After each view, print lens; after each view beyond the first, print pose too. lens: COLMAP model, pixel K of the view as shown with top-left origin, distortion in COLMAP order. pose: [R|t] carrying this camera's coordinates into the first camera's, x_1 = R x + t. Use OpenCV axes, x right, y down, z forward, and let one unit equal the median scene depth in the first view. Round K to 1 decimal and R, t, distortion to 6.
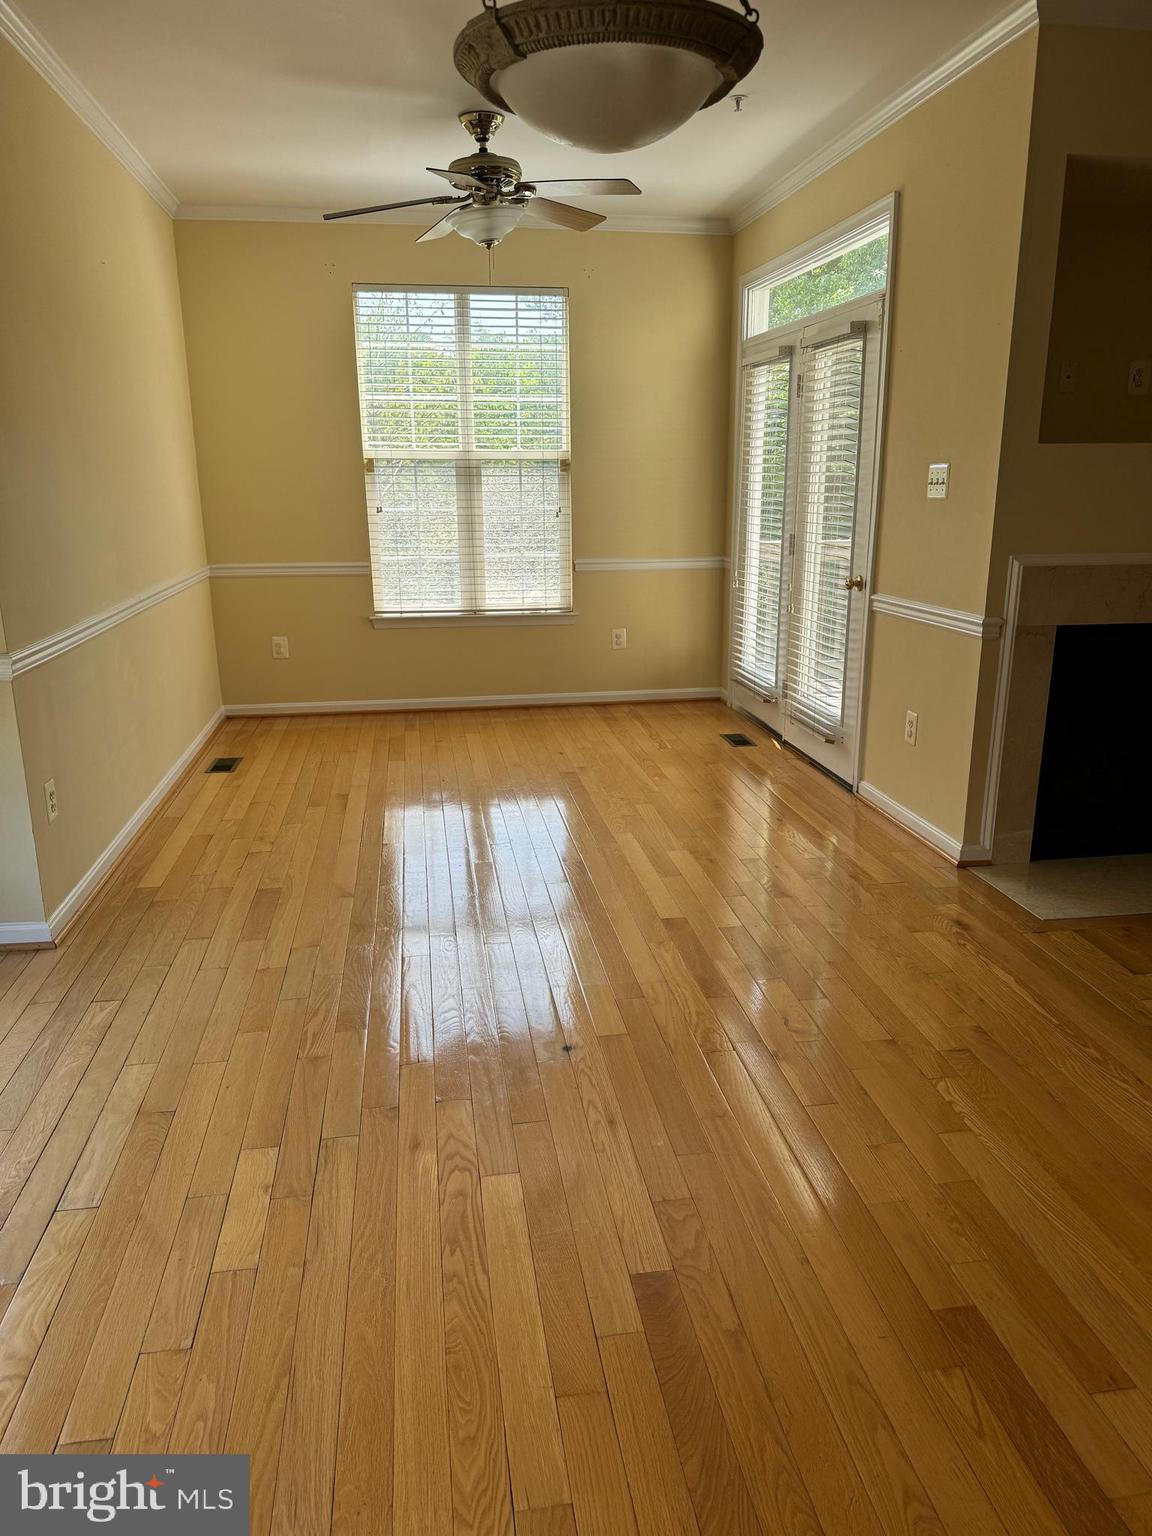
lens RADIAL K [[1081.6, 0, 580.5], [0, 1081.6, 776.2], [0, 0, 1]] dist [0.081518, -0.113616]
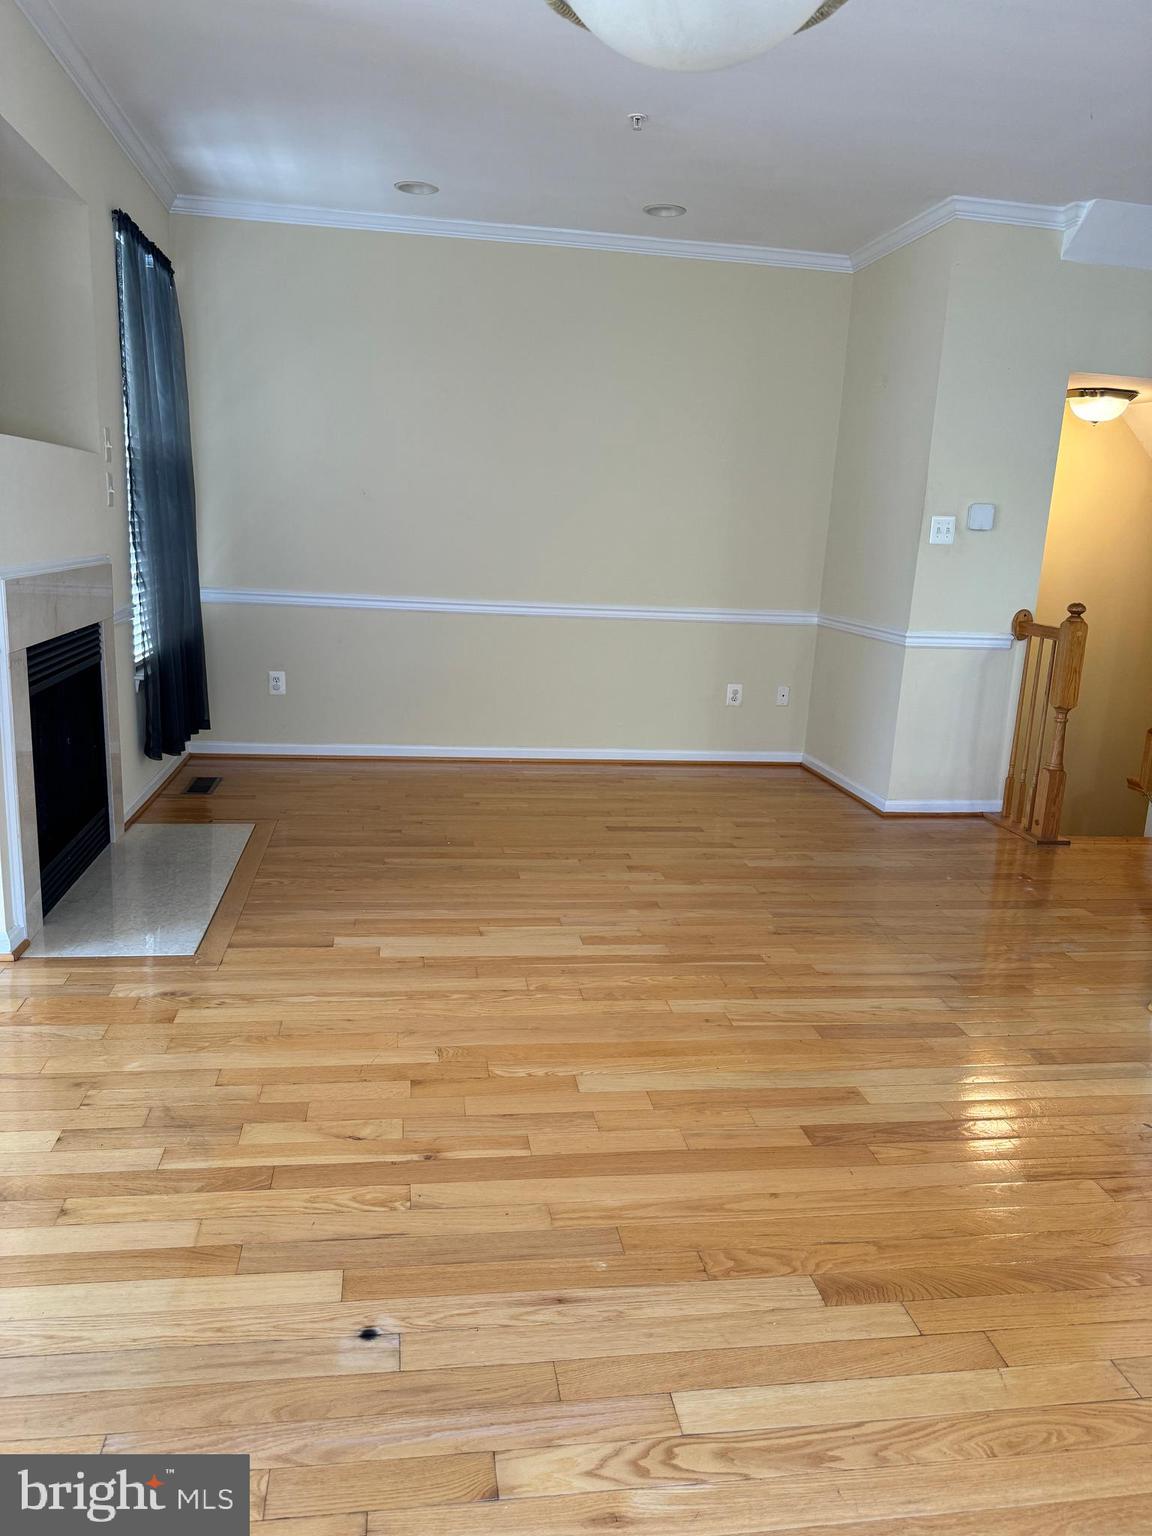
lens RADIAL K [[1081.6, 0, 572.1], [0, 1081.6, 766.4], [0, 0, 1]] dist [0.081518, -0.113616]
pose [[0.005154, -0.213117, 0.977013, -0.337135], [0.221364, 0.953030, 0.206718, -0.106019], [-0.975178, 0.215210, 0.052088, 0.446710]]
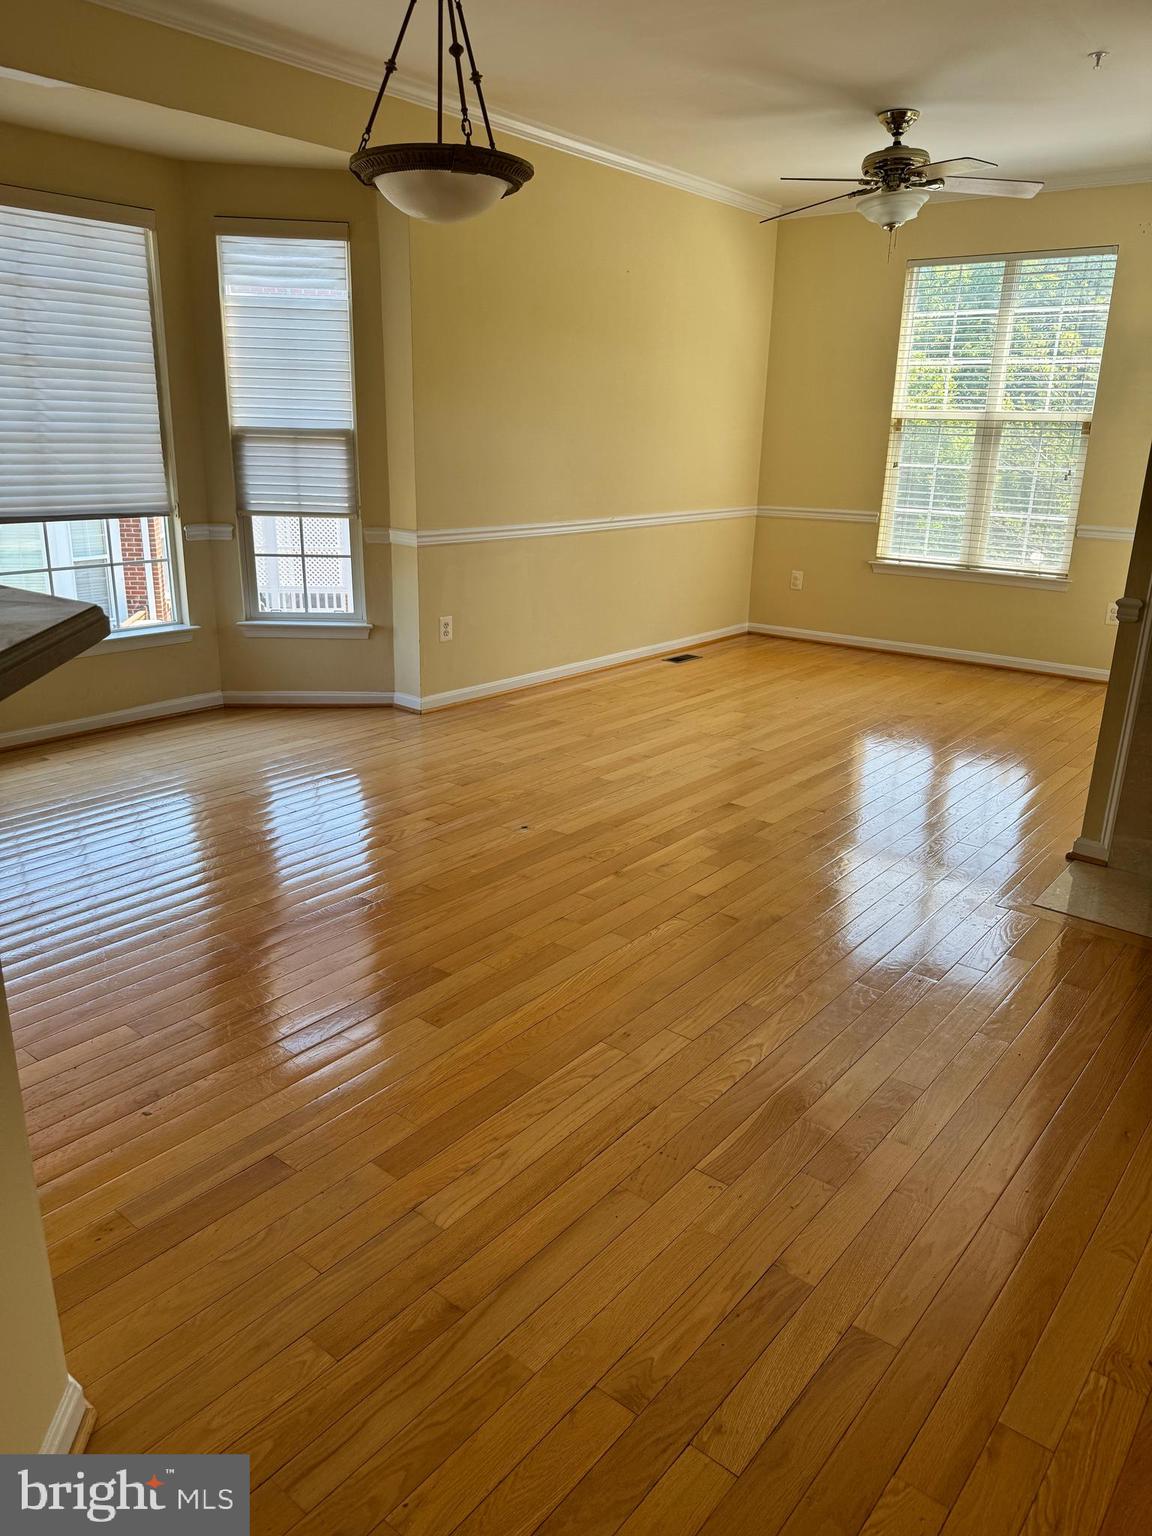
lens RADIAL K [[1081.6, 0, 580.9], [0, 1081.6, 778.1], [0, 0, 1]] dist [0.081518, -0.113616]
pose [[0.679046, 0.246693, -0.691403, 0.590782], [-0.223679, 0.966589, 0.125197, -0.006383], [0.699188, 0.069637, 0.711538, 0.012377]]
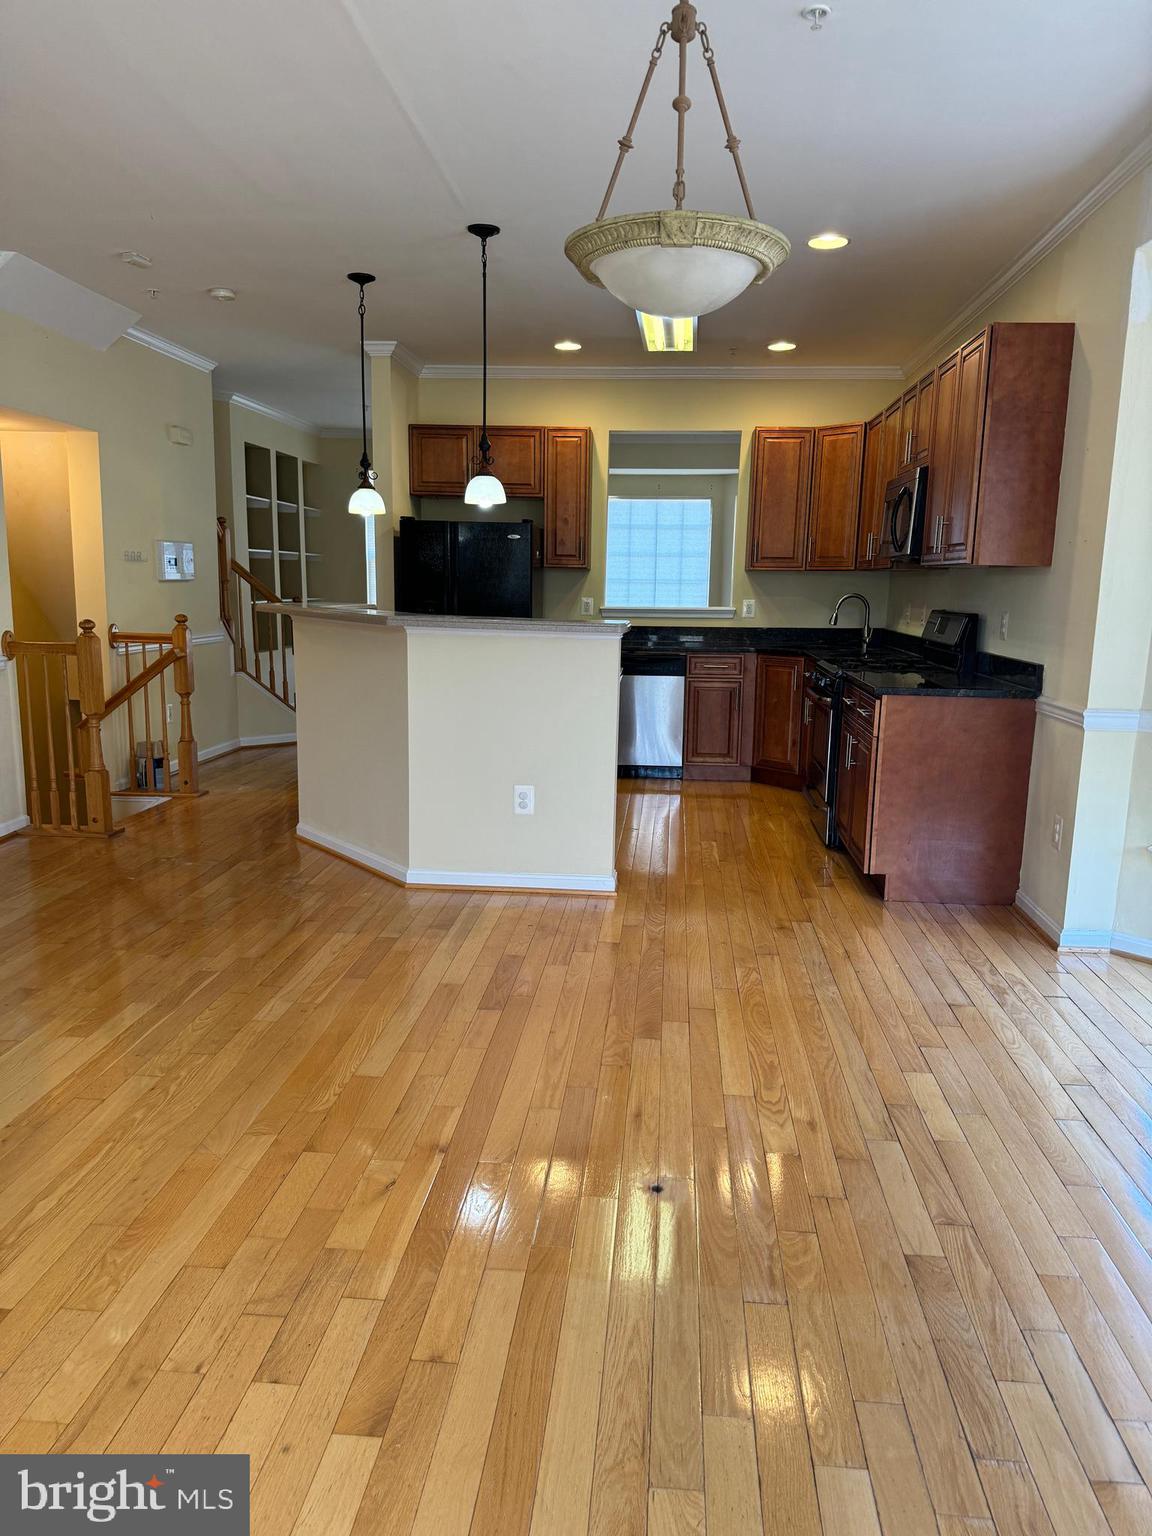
lens RADIAL K [[1081.6, 0, 582.0], [0, 1081.6, 785.8], [0, 0, 1]] dist [0.081518, -0.113616]
pose [[-0.971205, -0.056108, 0.231545, -0.081130], [0.052260, 0.898033, 0.436813, -0.250291], [-0.232444, 0.436335, -0.869242, 0.949763]]
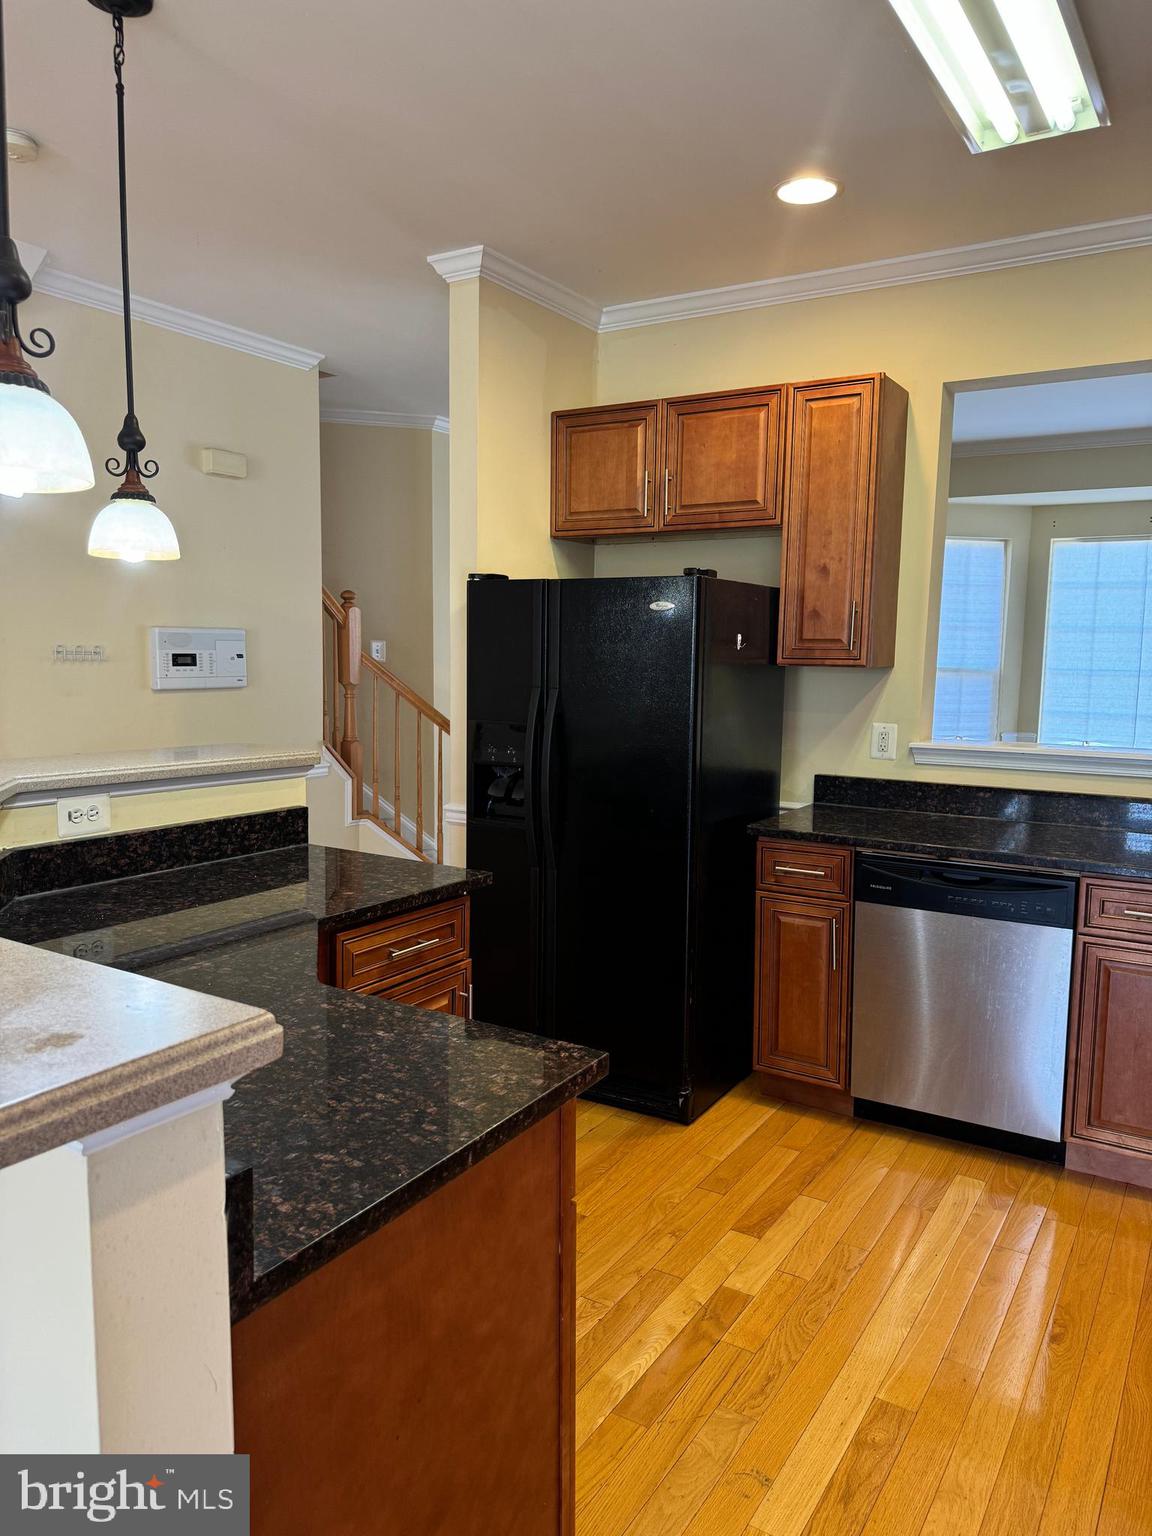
lens RADIAL K [[1081.6, 0, 578.5], [0, 1081.6, 781.5], [0, 0, 1]] dist [0.081518, -0.113616]
pose [[-0.757961, -0.082995, 0.646998, -0.045864], [0.166626, 0.934332, 0.315056, -0.048591], [-0.630659, 0.346607, -0.694358, 0.142355]]
